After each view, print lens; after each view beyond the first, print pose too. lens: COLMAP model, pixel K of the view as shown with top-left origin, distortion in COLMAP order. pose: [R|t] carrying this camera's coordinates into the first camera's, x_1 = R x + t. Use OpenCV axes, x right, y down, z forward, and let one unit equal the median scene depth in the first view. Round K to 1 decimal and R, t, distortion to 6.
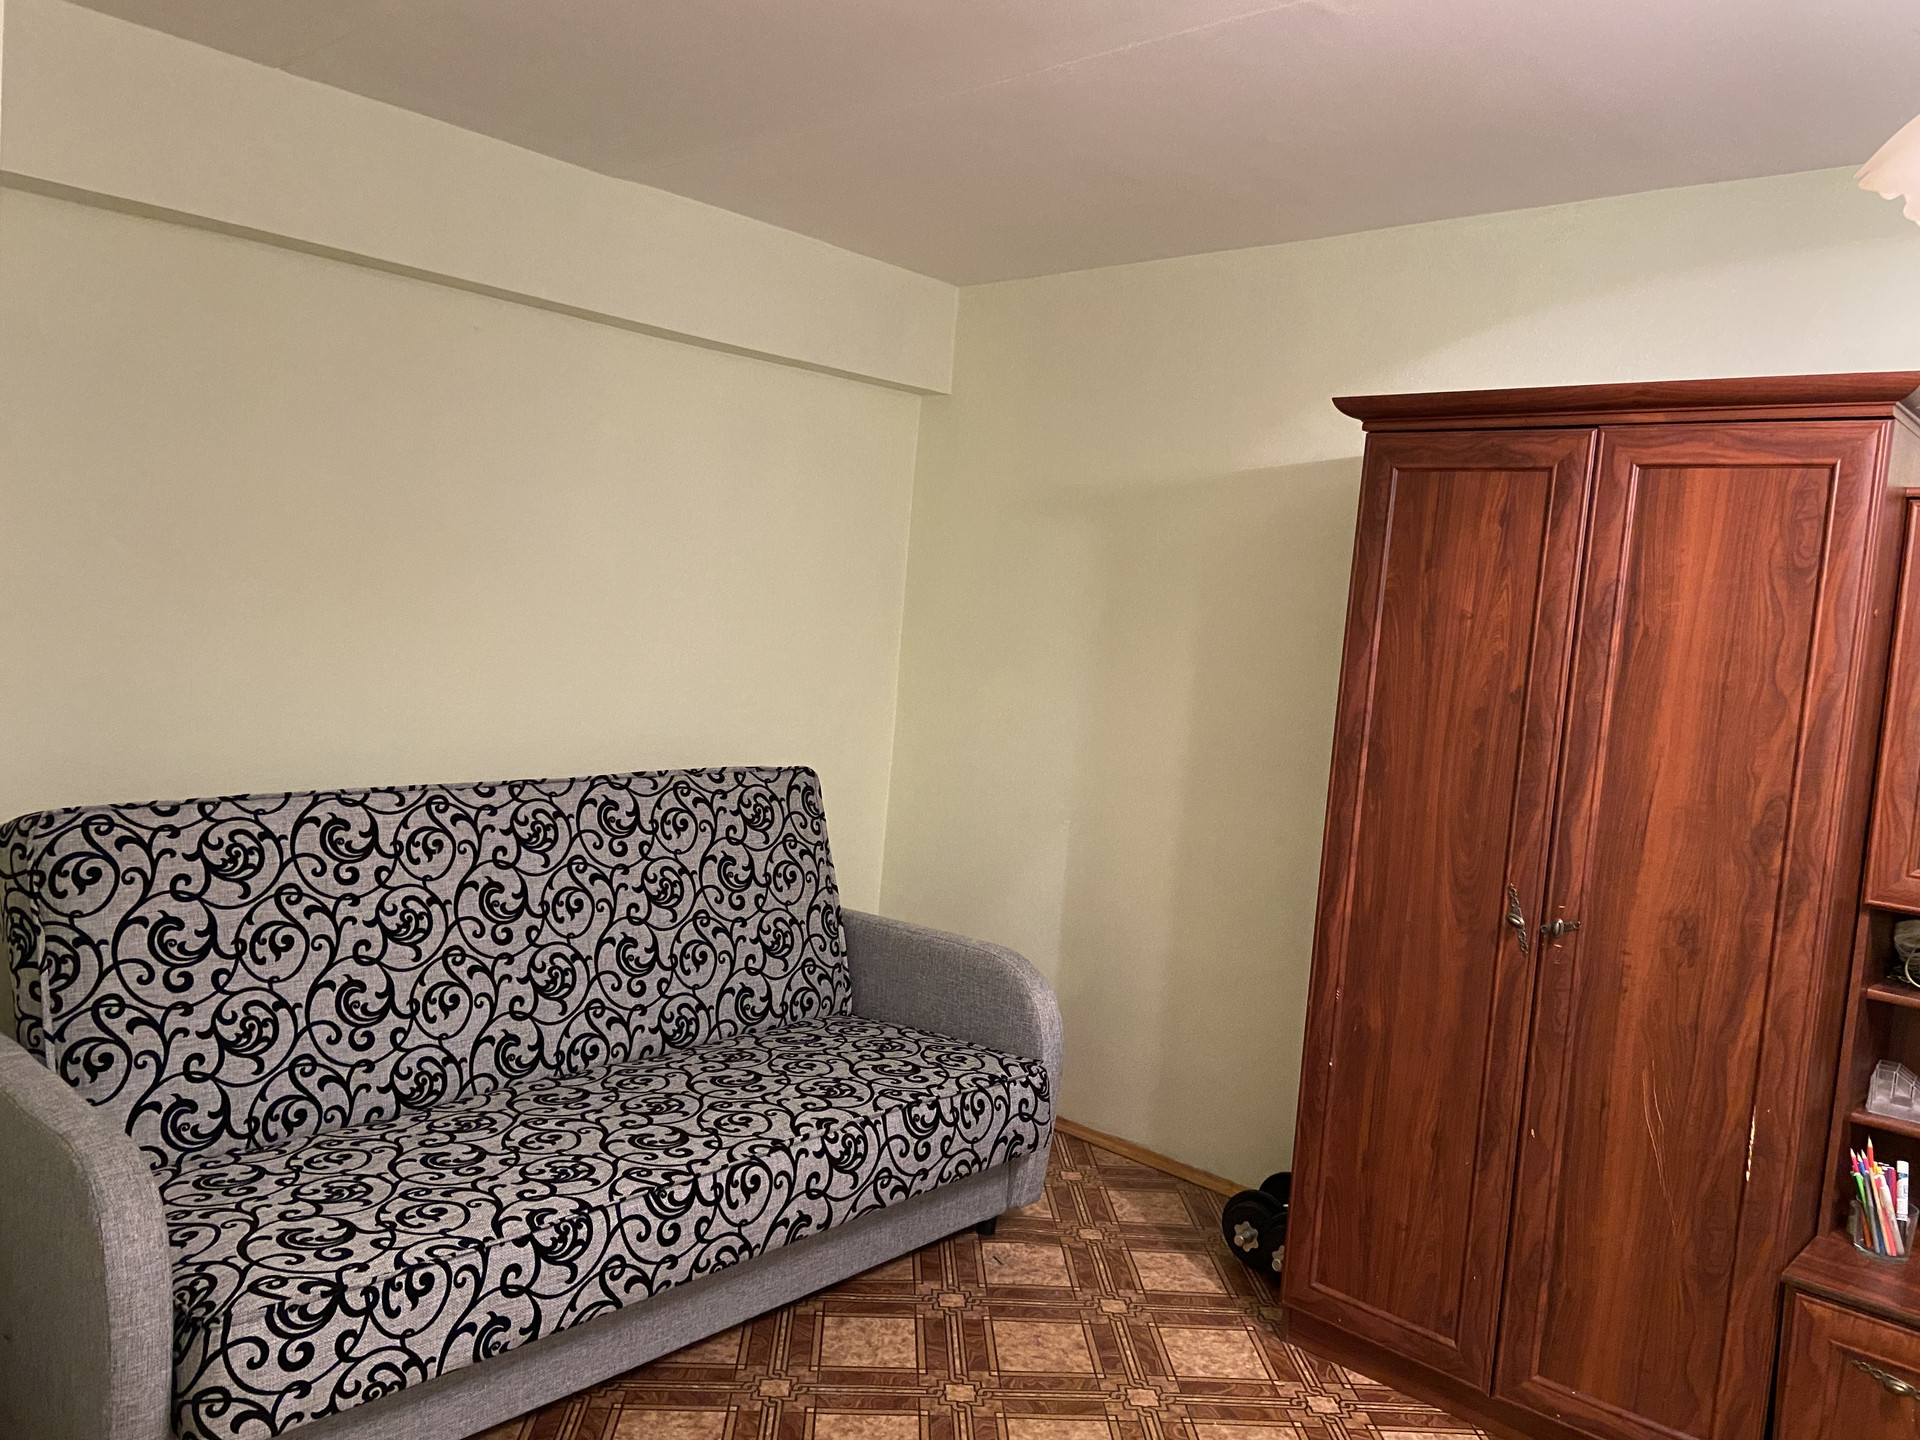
lens RADIAL K [[1444.8, 0, 943.9], [0, 1444.8, 697.0], [0, 0, 1]] dist [0.124076, -0.155879]
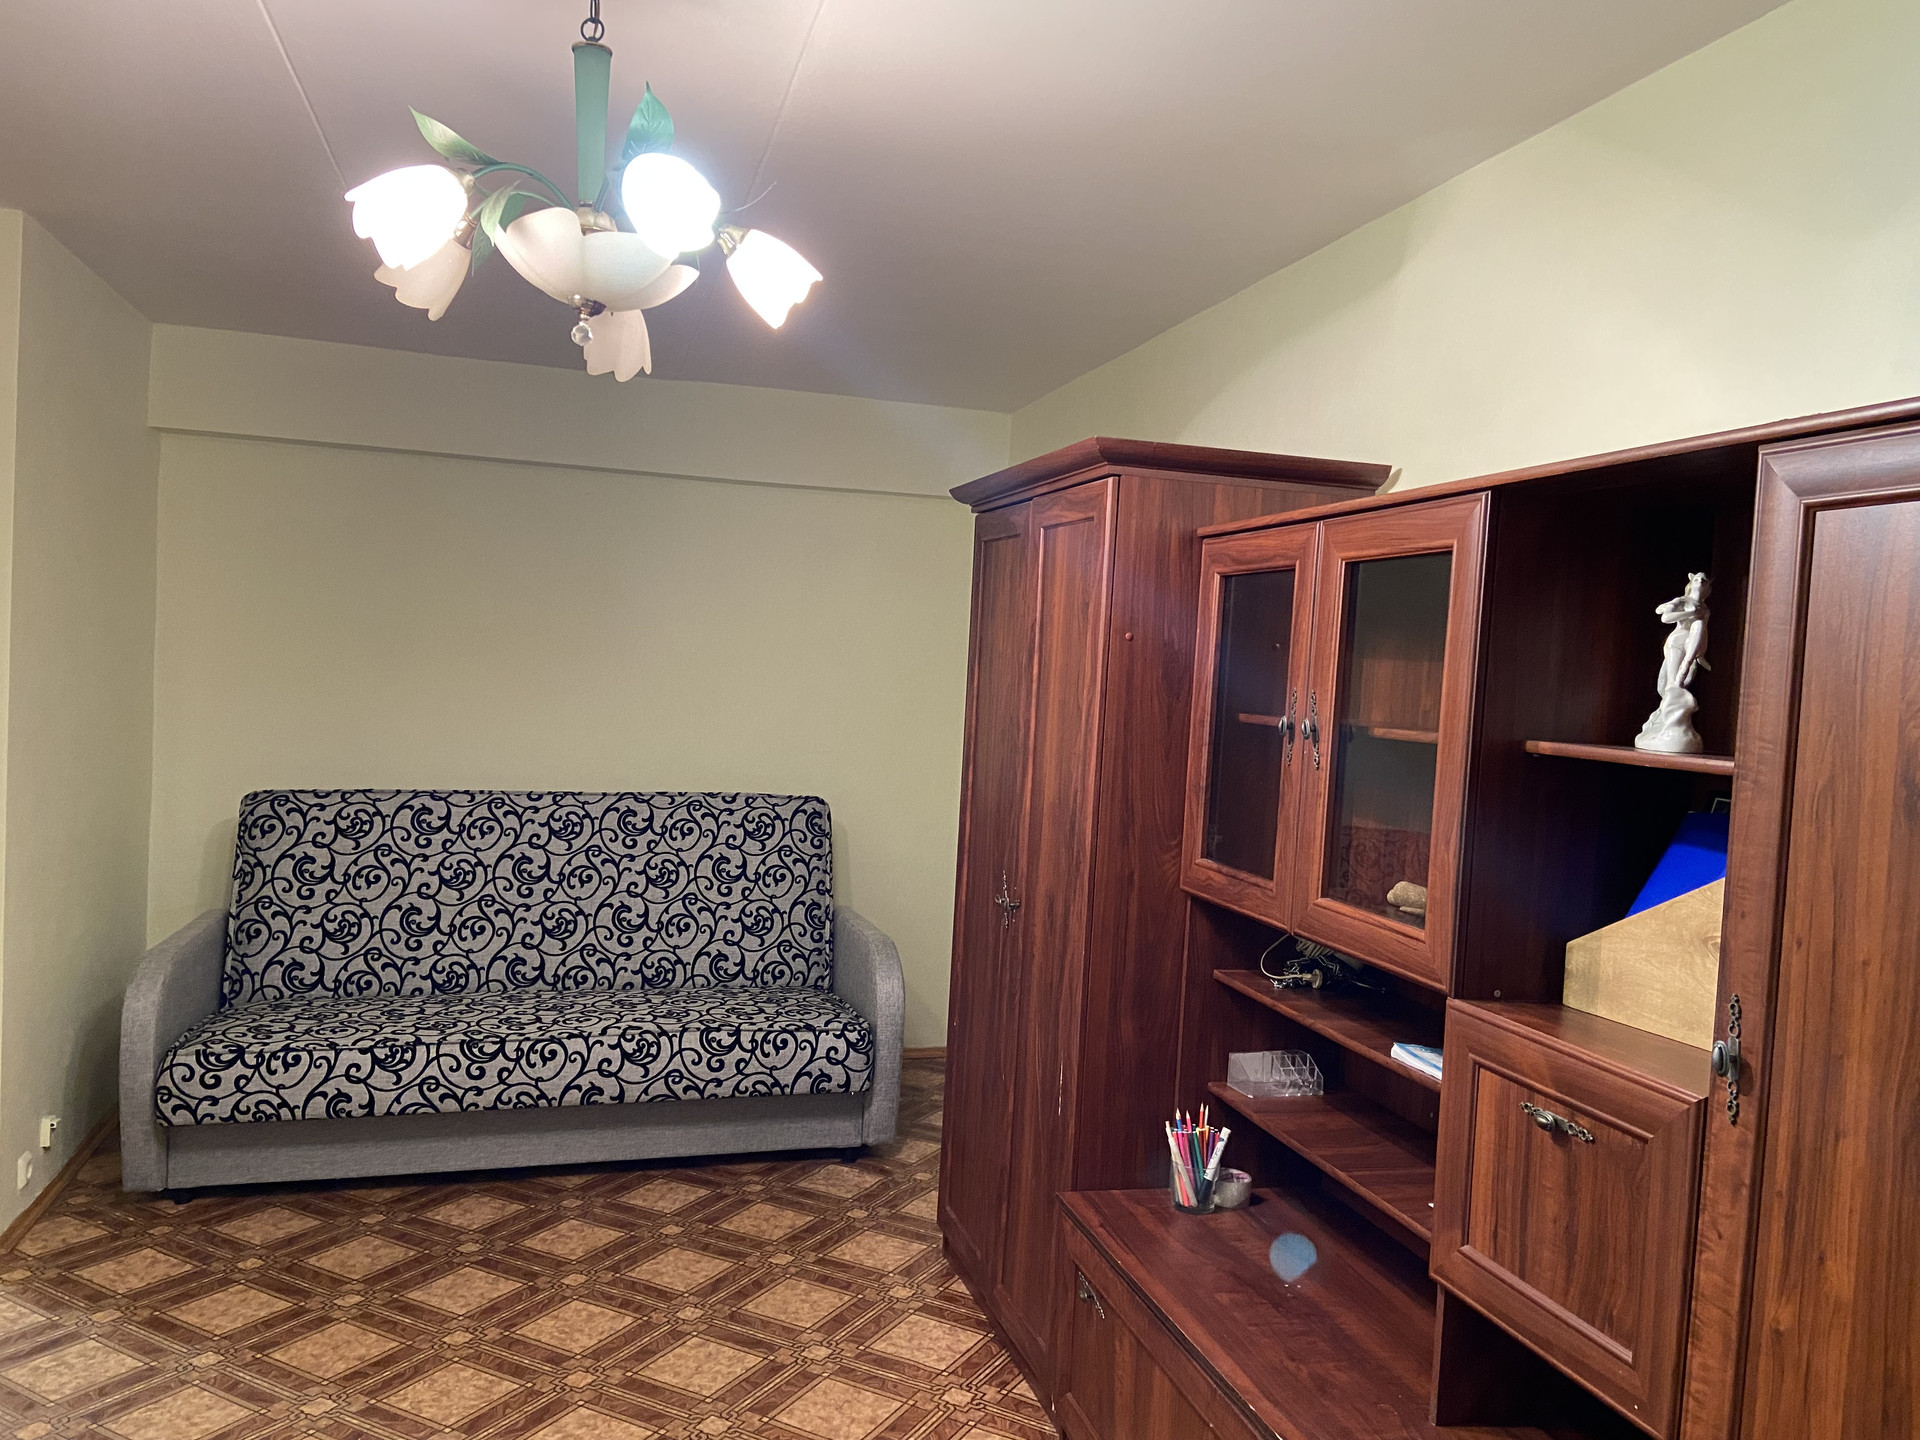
lens RADIAL K [[1444.8, 0, 954.9], [0, 1444.8, 714.2], [0, 0, 1]] dist [0.124076, -0.155879]
pose [[0.847595, -0.012927, -0.530486, 0.968090], [-0.020683, 0.998139, -0.057369, 0.064585], [0.530240, 0.059598, 0.845750, -0.048433]]
